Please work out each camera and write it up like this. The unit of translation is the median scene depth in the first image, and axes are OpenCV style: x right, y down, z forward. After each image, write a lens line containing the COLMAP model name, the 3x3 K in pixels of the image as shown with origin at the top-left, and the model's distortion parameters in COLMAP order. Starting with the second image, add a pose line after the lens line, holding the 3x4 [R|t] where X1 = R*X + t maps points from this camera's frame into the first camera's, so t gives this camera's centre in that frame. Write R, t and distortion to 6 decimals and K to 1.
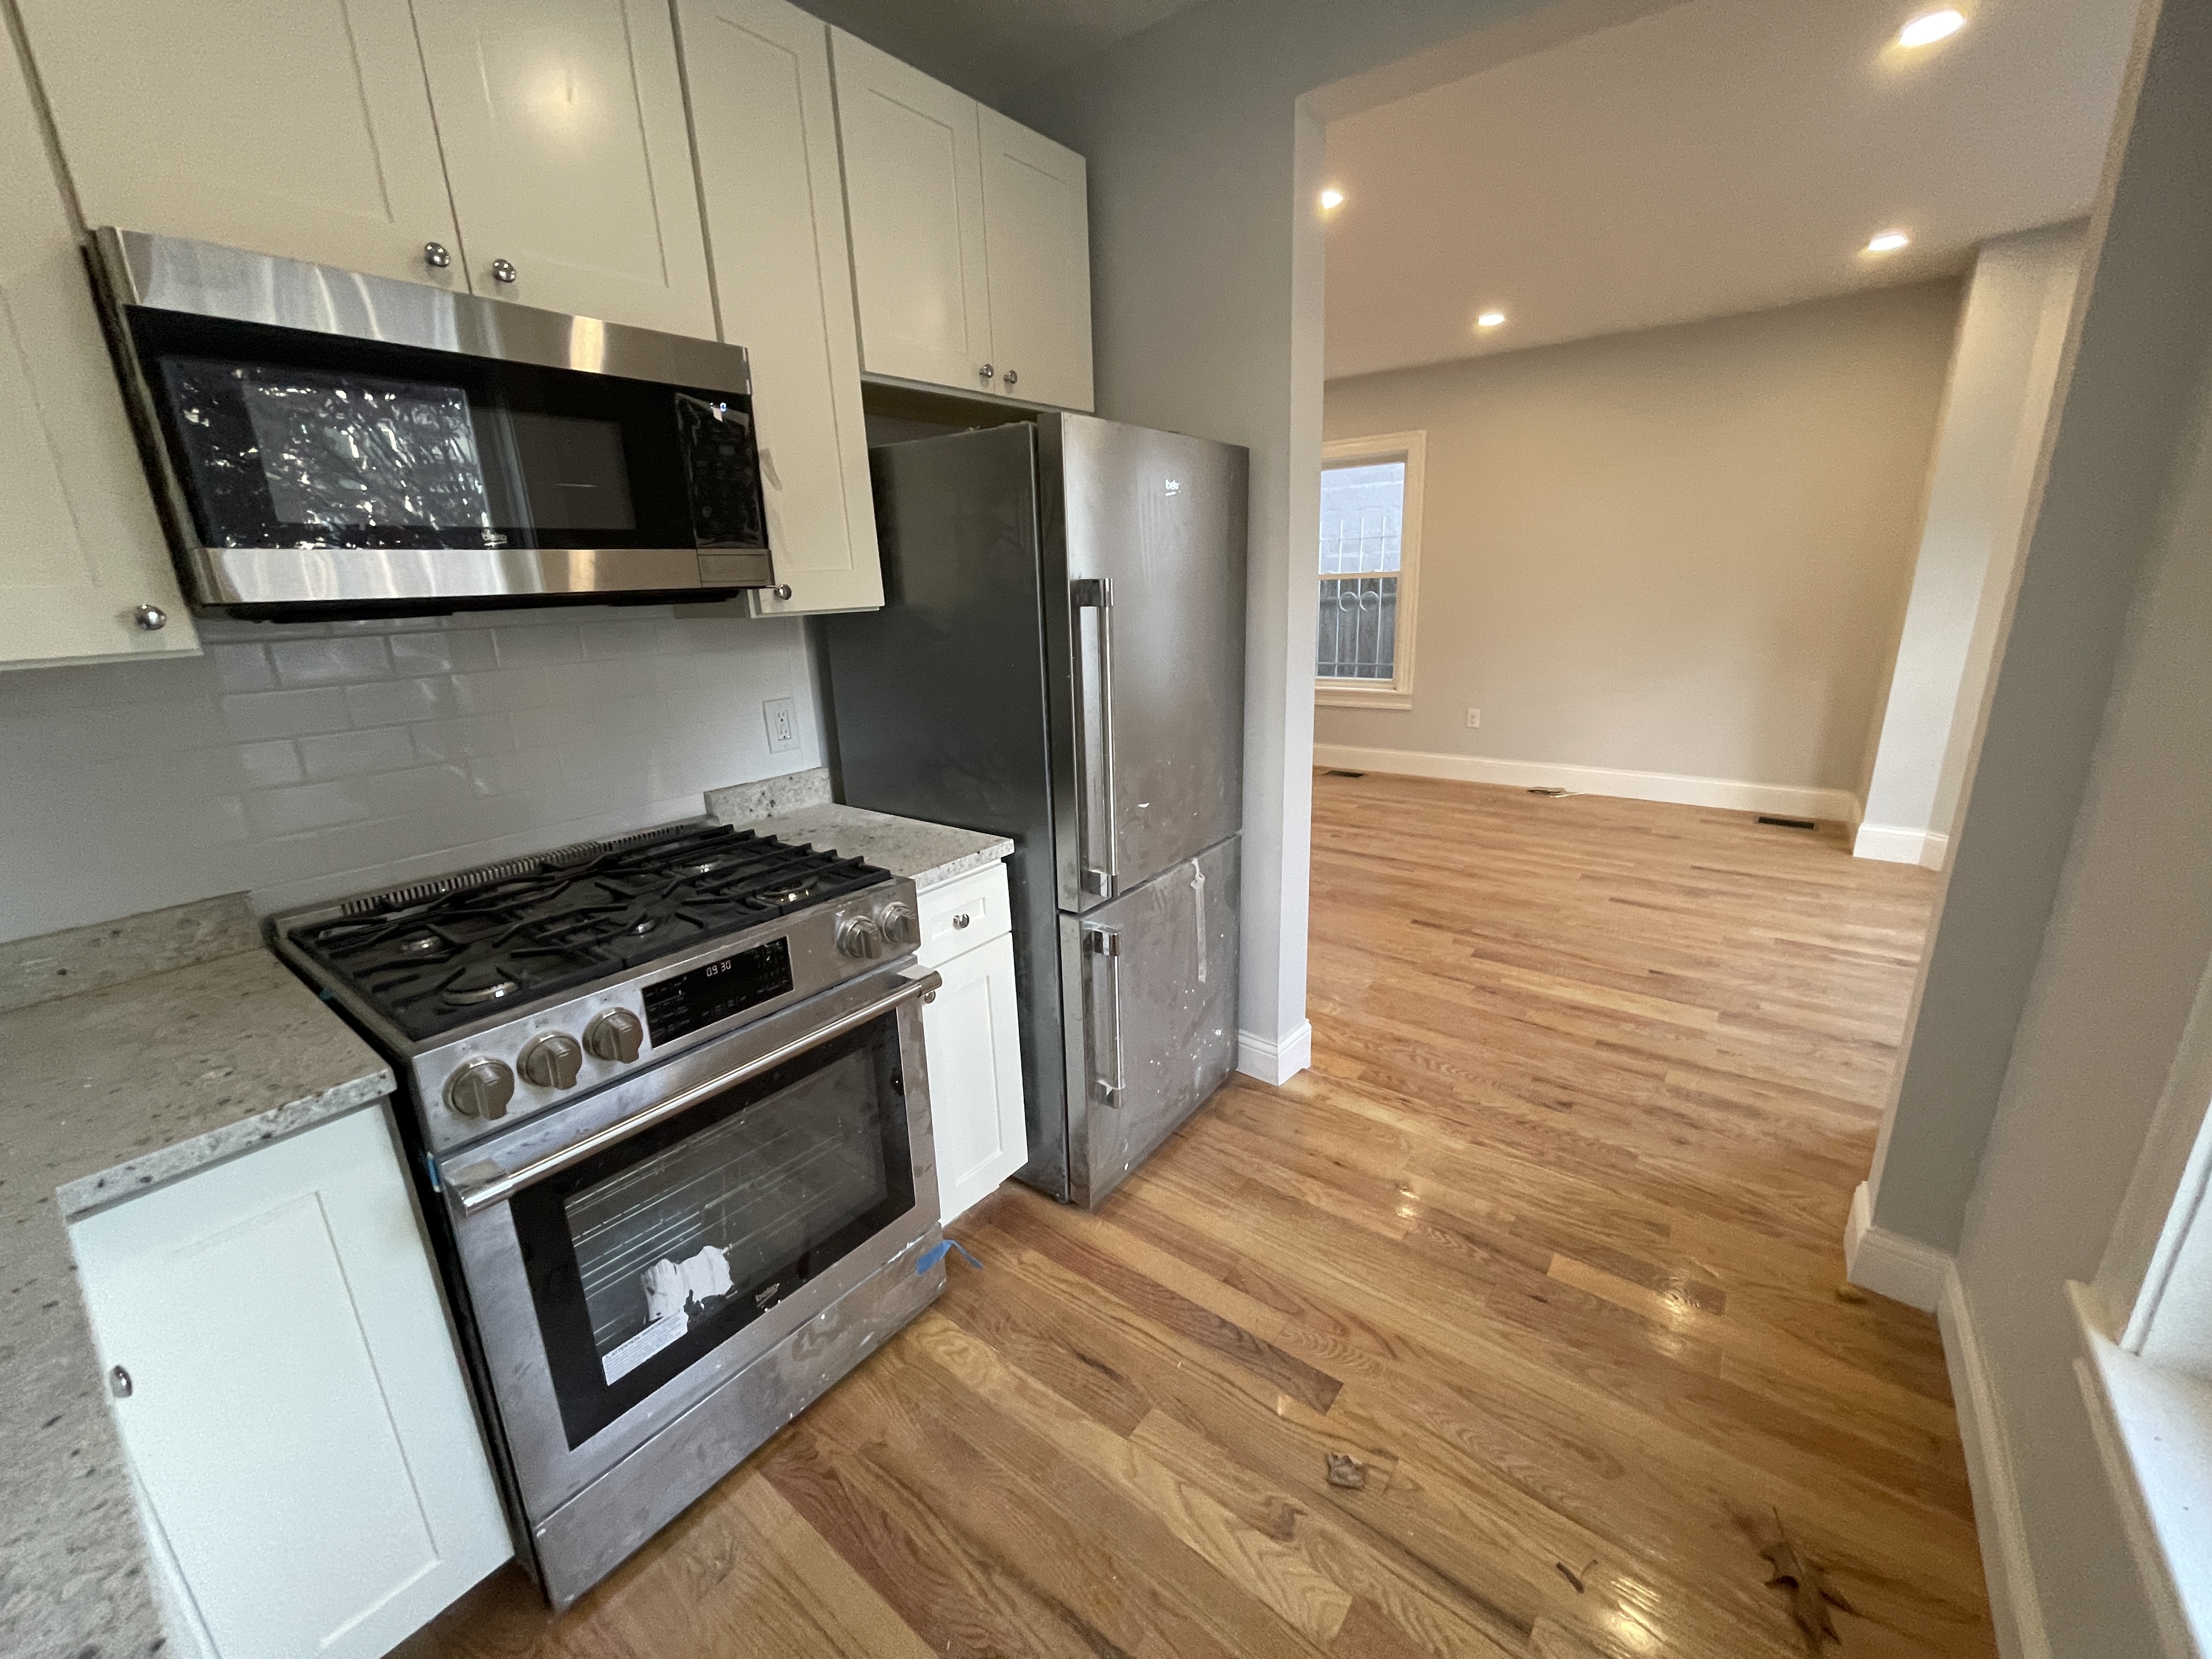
lens RADIAL K [[891.6, 0, 1102.5], [0, 891.6, 827.7], [0, 0, 1]] dist [-0.015145, 0.009787]
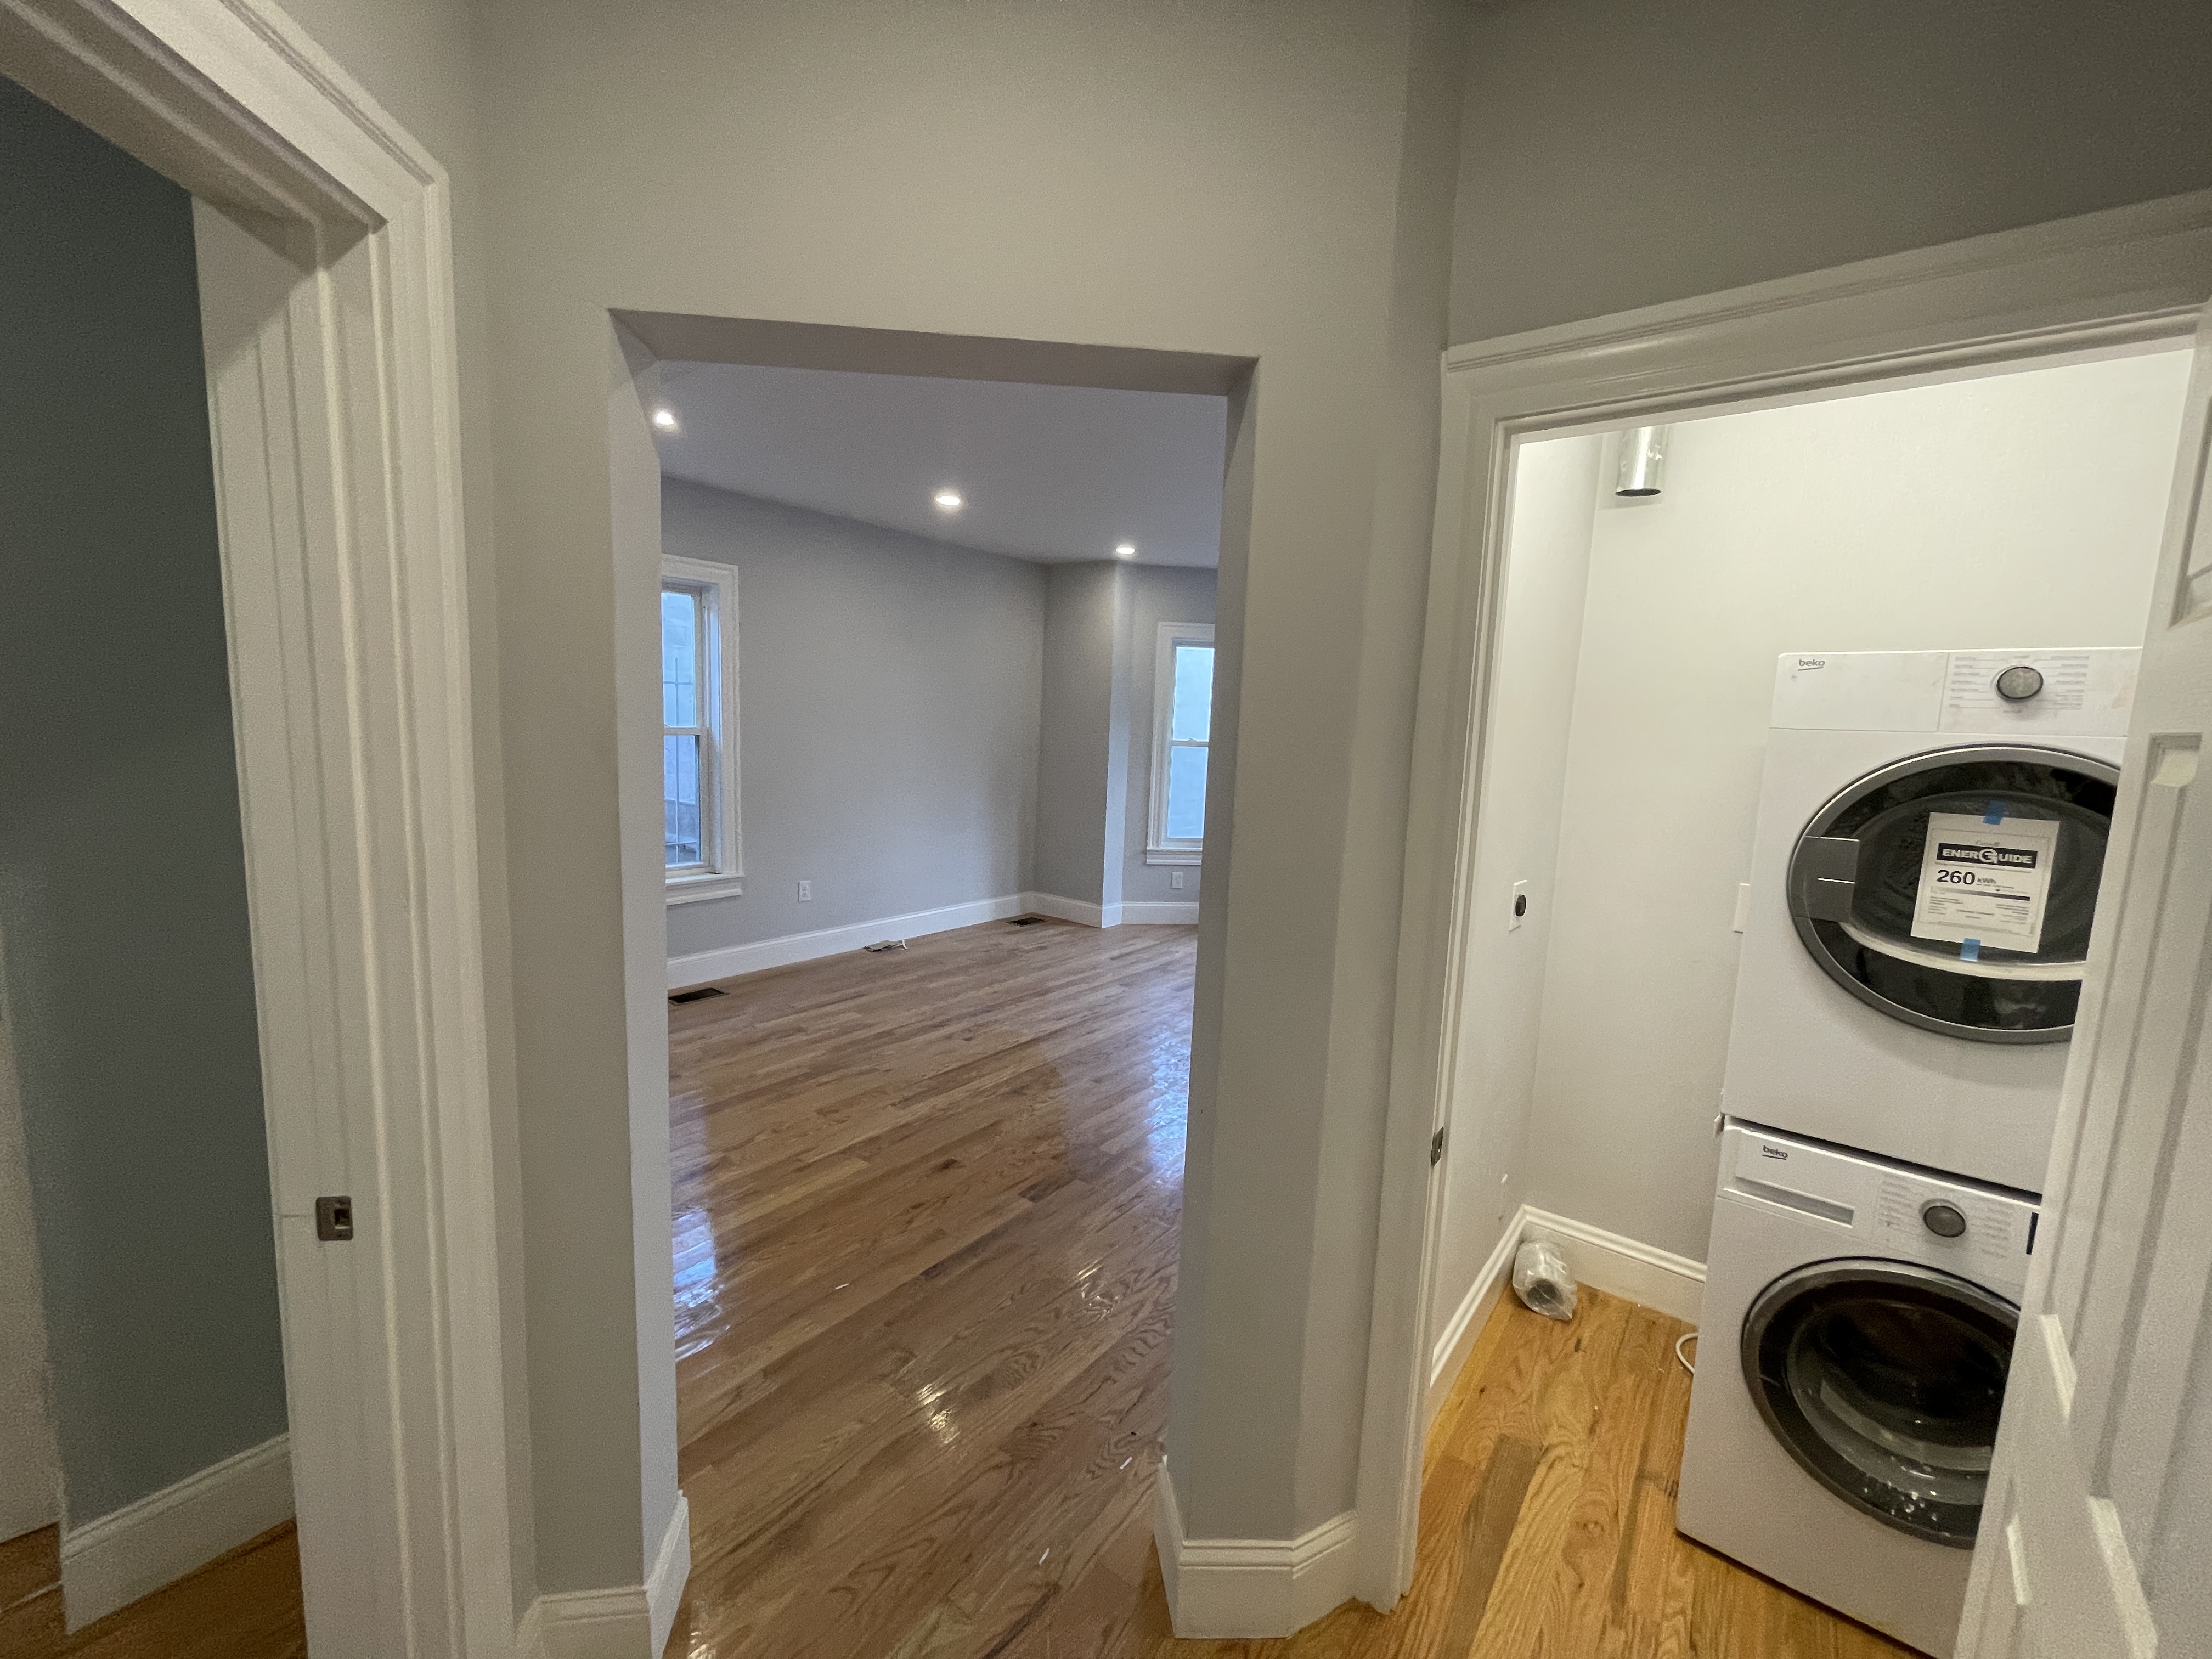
lens RADIAL K [[881.9, 0, 1106.0], [0, 881.9, 829.5], [0, 0, 1]] dist [-0.002093, -0.000198]
pose [[0.008751, -0.088820, 0.996009, -1.347517], [0.235059, 0.968320, 0.084285, -0.541767], [-0.971942, 0.233383, 0.029352, 1.922563]]
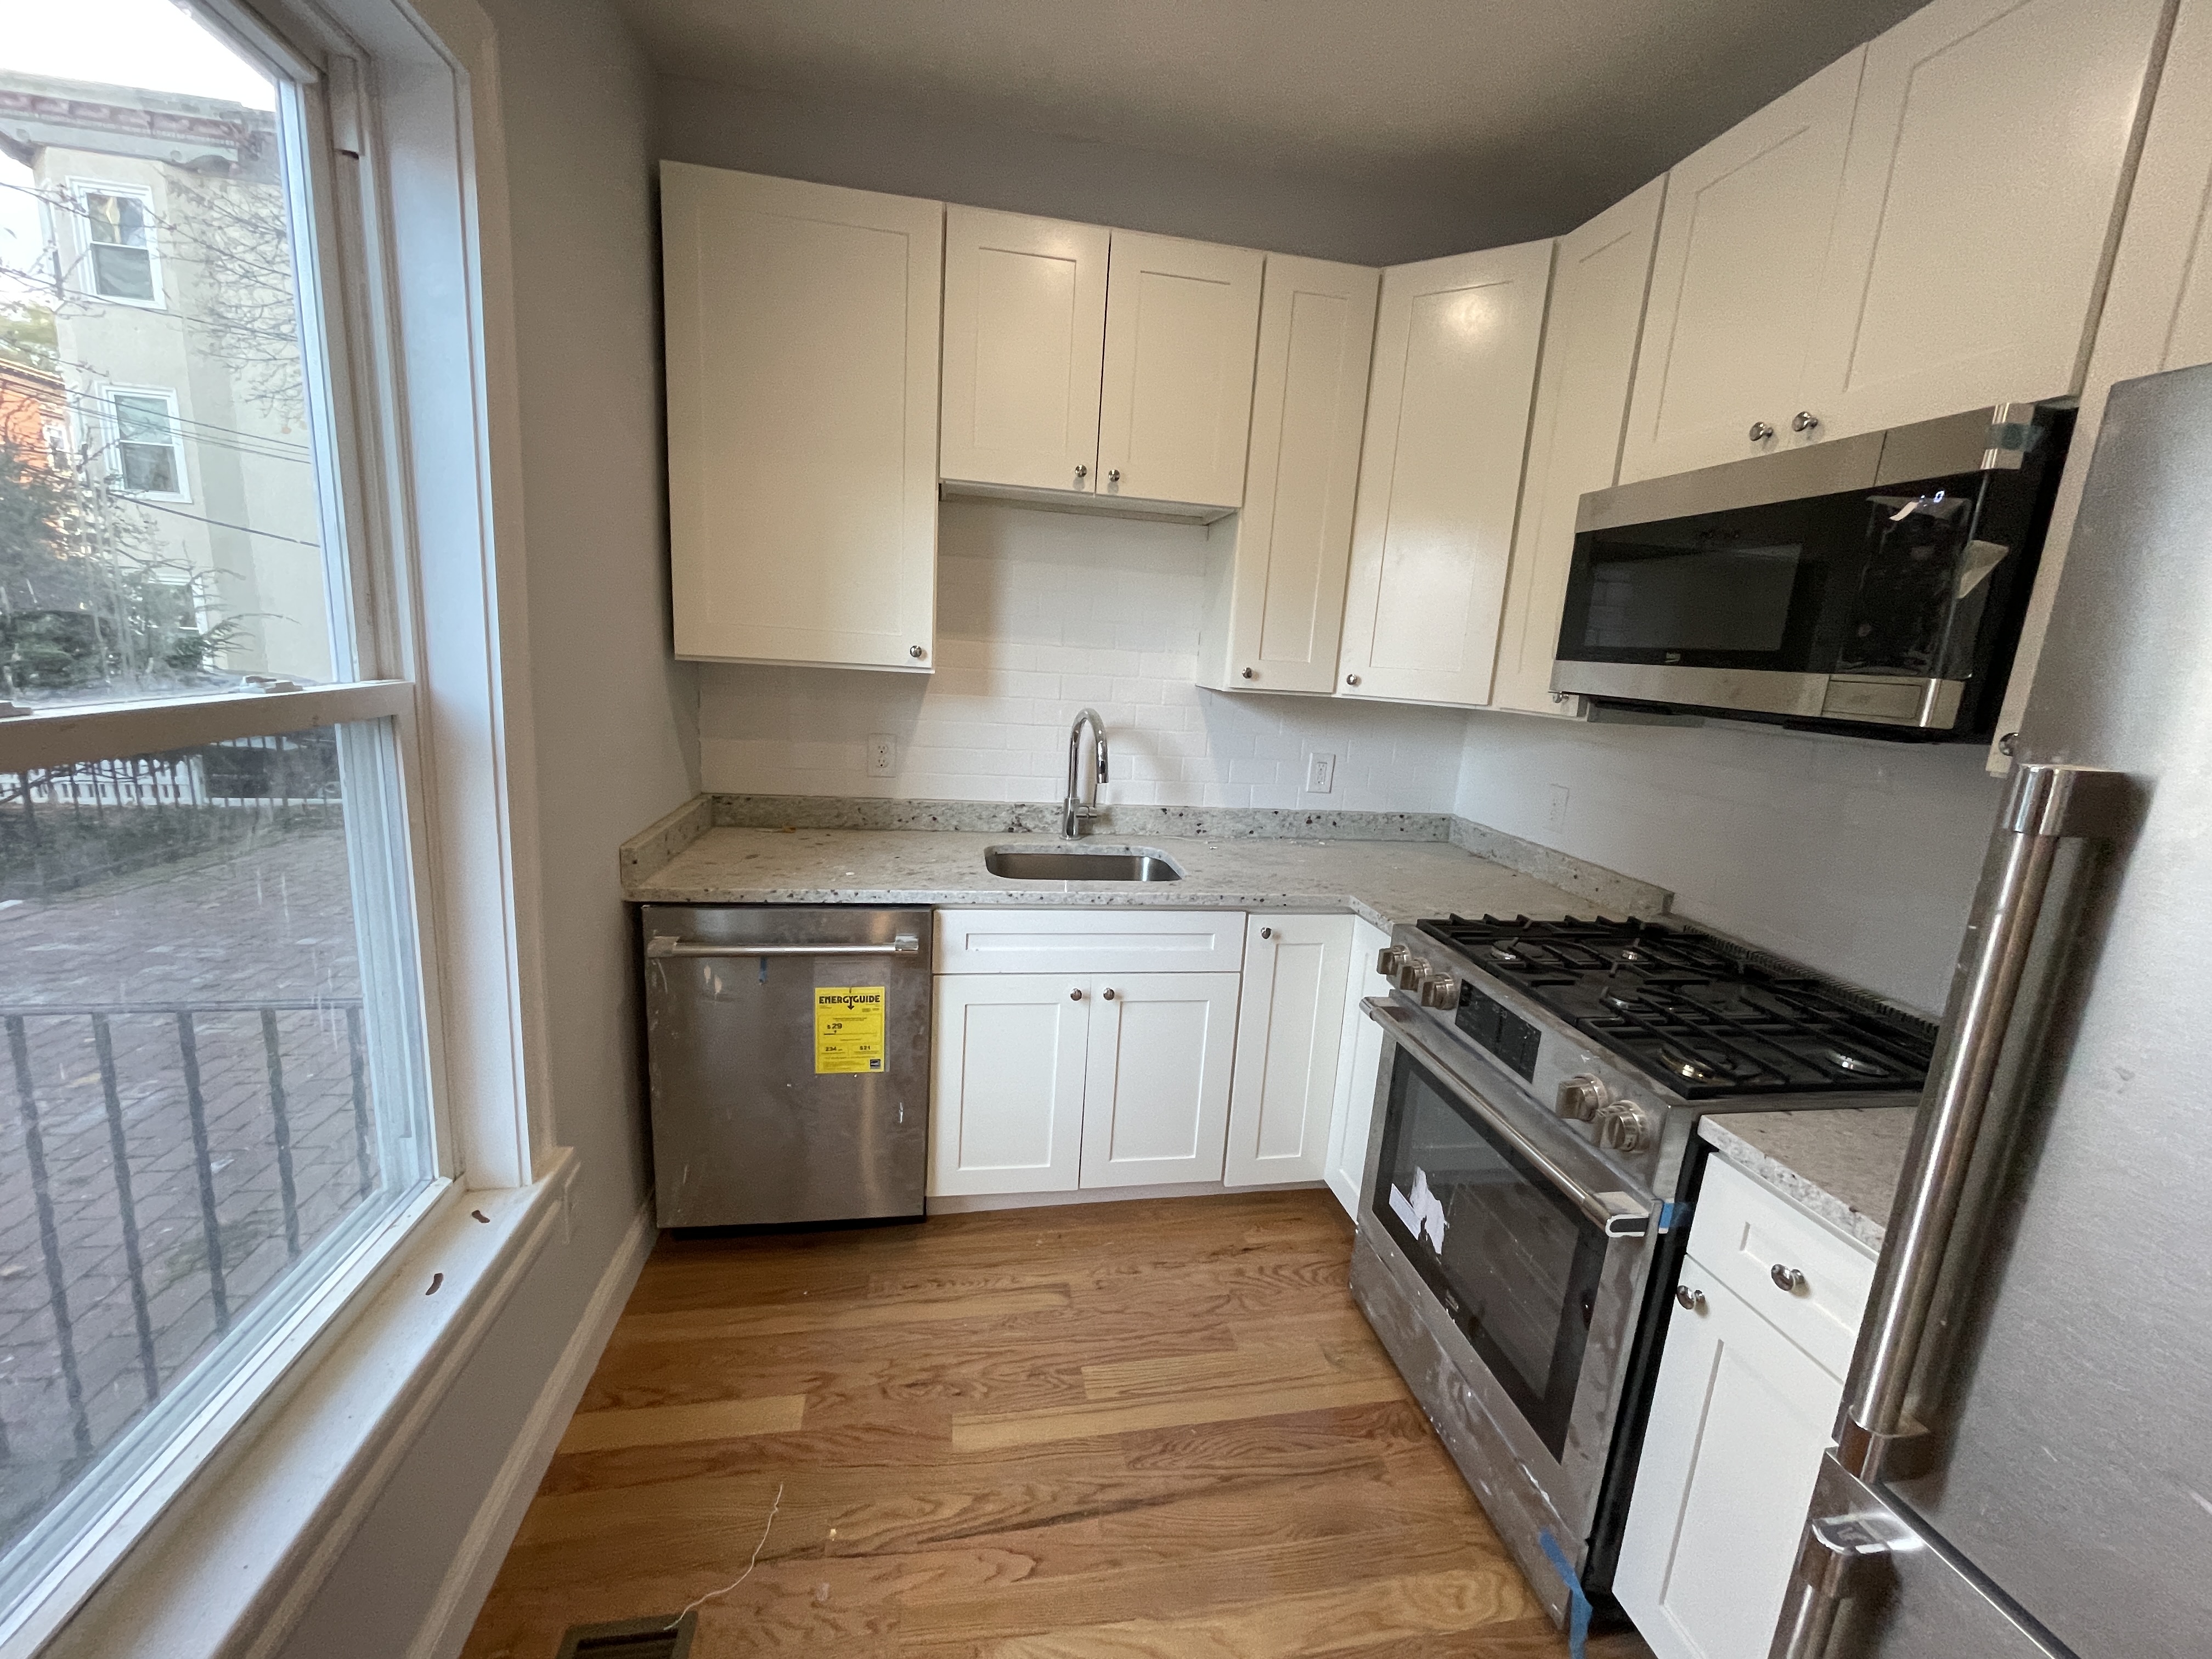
lens RADIAL K [[886.8, 0, 1097.5], [0, 886.8, 820.6], [0, 0, 1]] dist [-0.003161, -0.000197]
pose [[-0.678349, 0.136357, -0.721976, 0.472766], [-0.236963, 0.889520, 0.390644, -0.253488], [0.695479, 0.436074, -0.571093, 0.758712]]
